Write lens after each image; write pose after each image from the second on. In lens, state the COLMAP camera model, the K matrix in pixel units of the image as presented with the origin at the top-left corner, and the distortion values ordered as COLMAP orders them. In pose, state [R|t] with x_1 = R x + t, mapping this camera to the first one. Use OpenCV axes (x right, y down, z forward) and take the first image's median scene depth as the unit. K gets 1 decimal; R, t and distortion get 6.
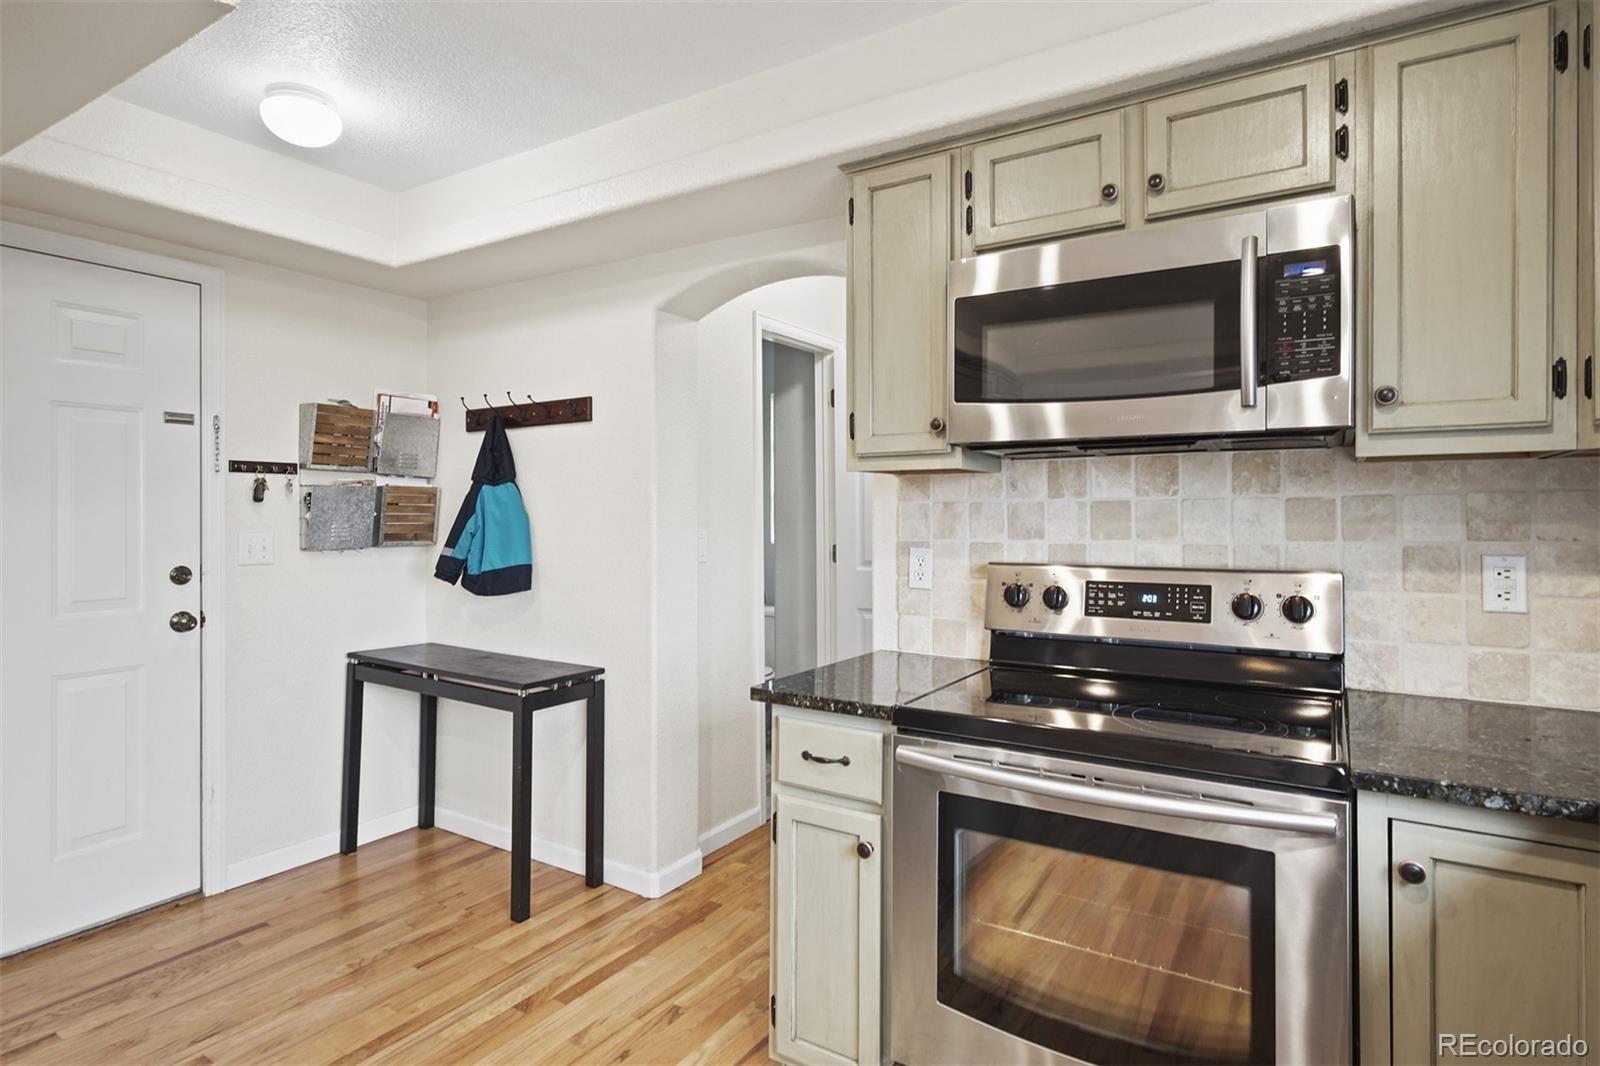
lens RADIAL K [[850.0, 0, 803.3], [0, 850.0, 508.2], [0, 0, 1]] dist [0.005933, -0.002130]
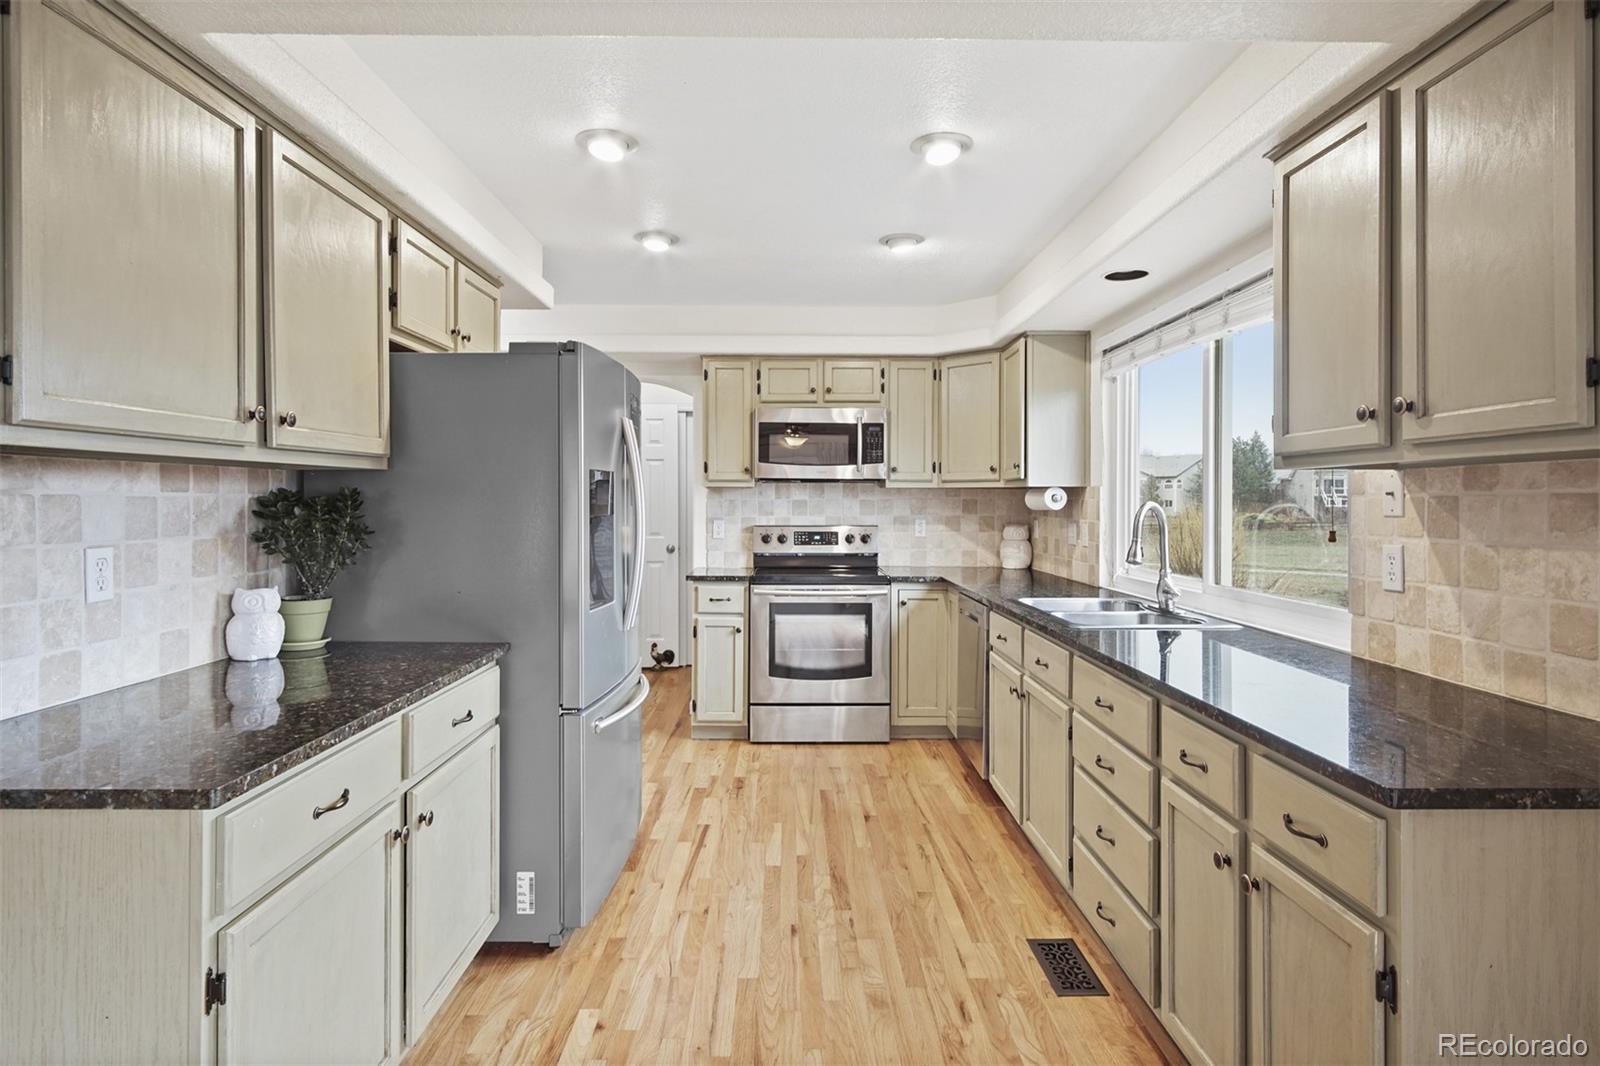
lens RADIAL K [[850.0, 0, 792.8], [0, 850.0, 502.7], [0, 0, 1]] dist [0.005933, -0.002130]
pose [[0.841779, 0.004671, 0.539802, -1.199421], [-0.007473, 0.999968, 0.003001, -0.010485], [-0.539771, -0.006560, 0.841787, -1.312137]]
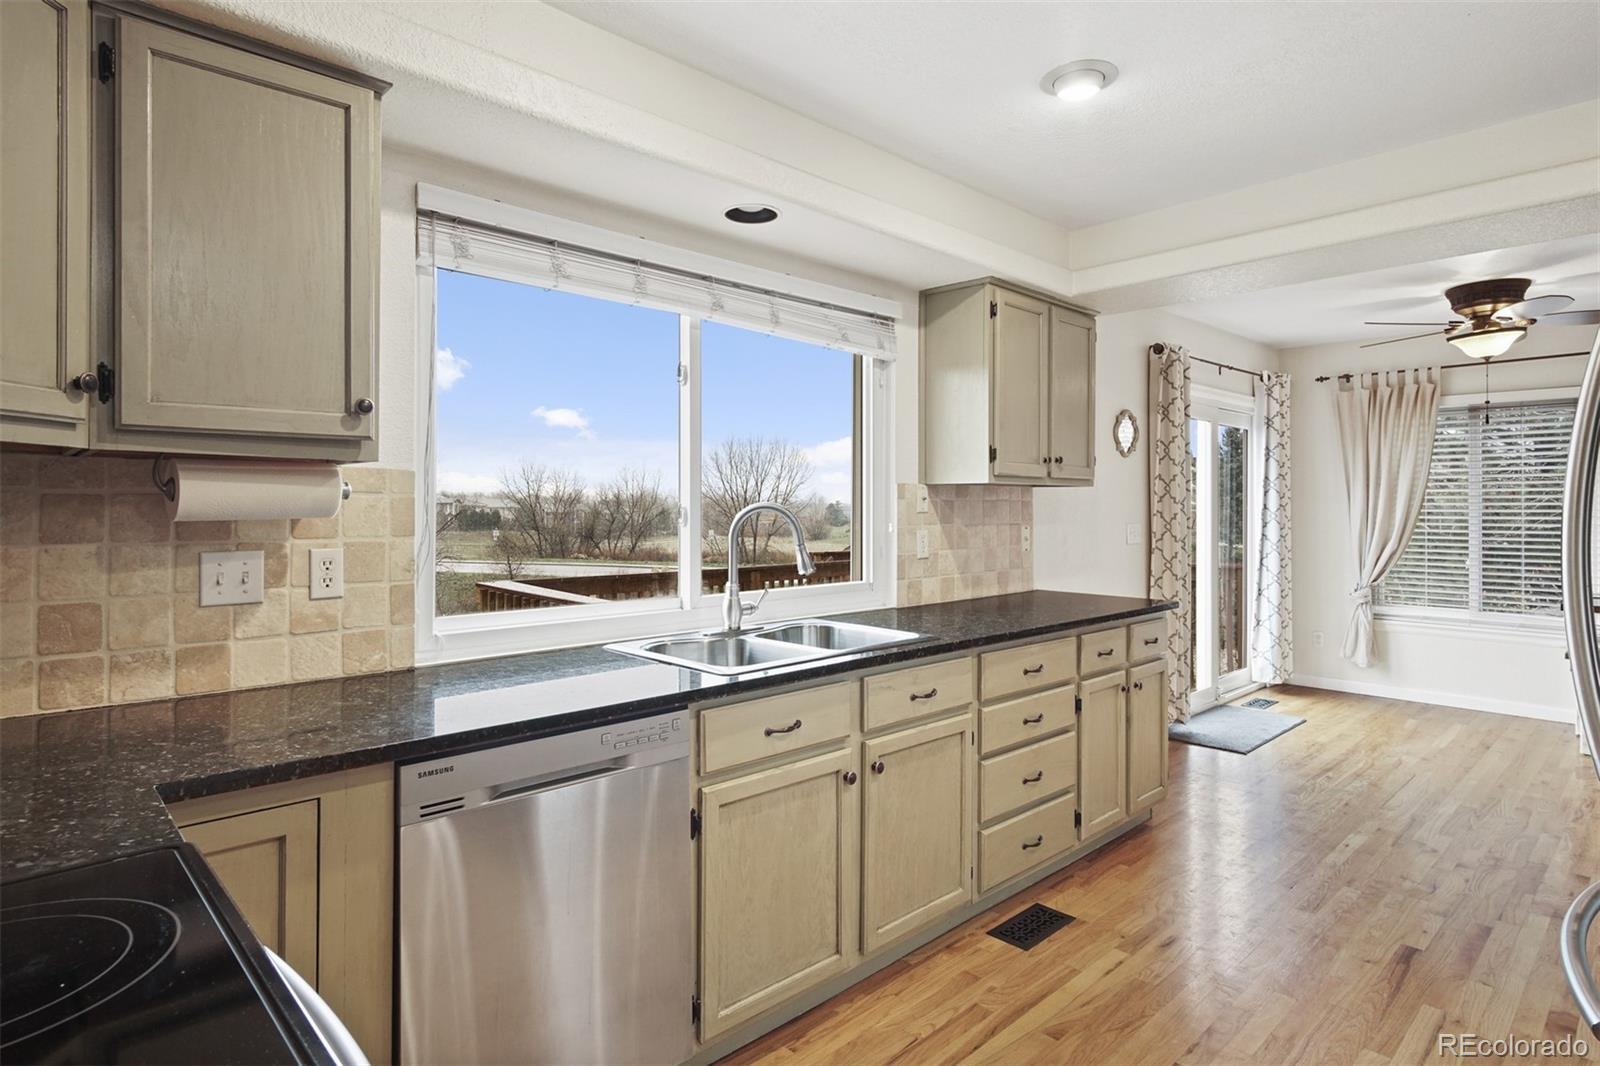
lens RADIAL K [[850.0, 0, 802.4], [0, 850.0, 497.4], [0, 0, 1]] dist [0.005933, -0.002130]
pose [[-0.968808, 0.006889, 0.247718, -0.066843], [0.001784, 0.999781, -0.020828, 0.011528], [-0.247808, -0.019736, -0.968608, 1.178453]]
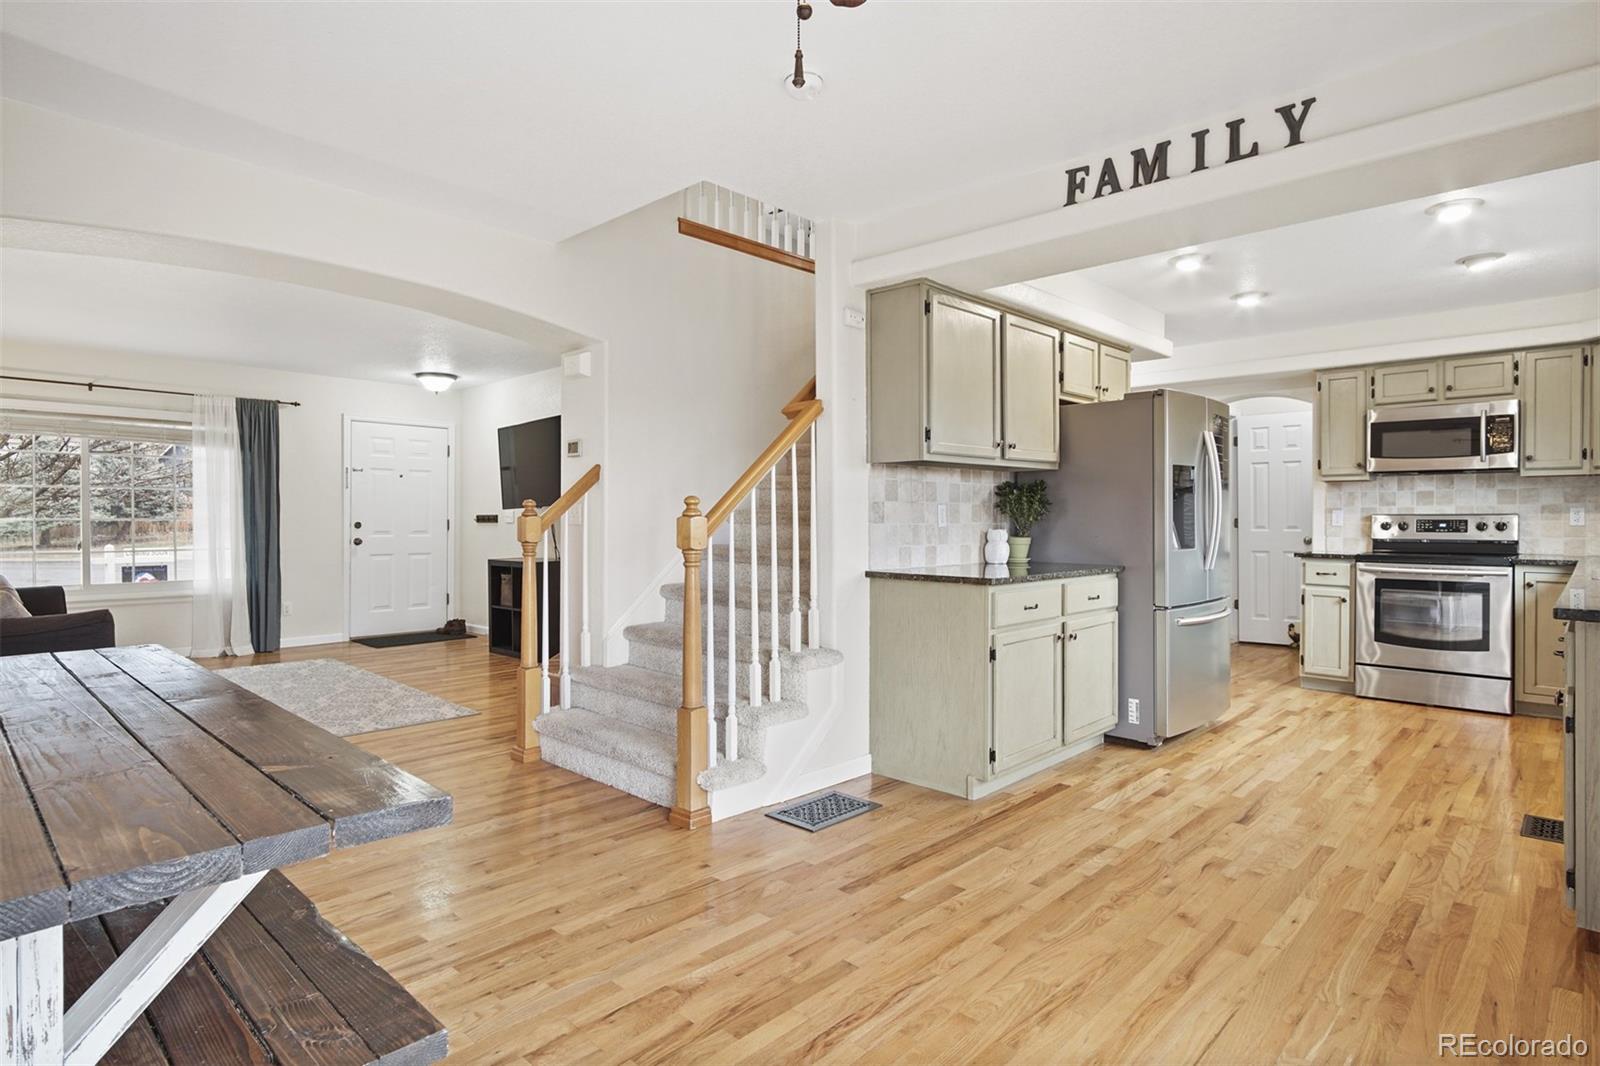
lens RADIAL K [[850.0, 0, 793.1], [0, 850.0, 521.3], [0, 0, 1]] dist [0.005933, -0.002130]
pose [[0.980283, 0.003618, -0.197565, -1.283872], [-0.001948, 0.999961, 0.008646, 0.080105], [0.197588, -0.008091, 0.980252, -2.460761]]
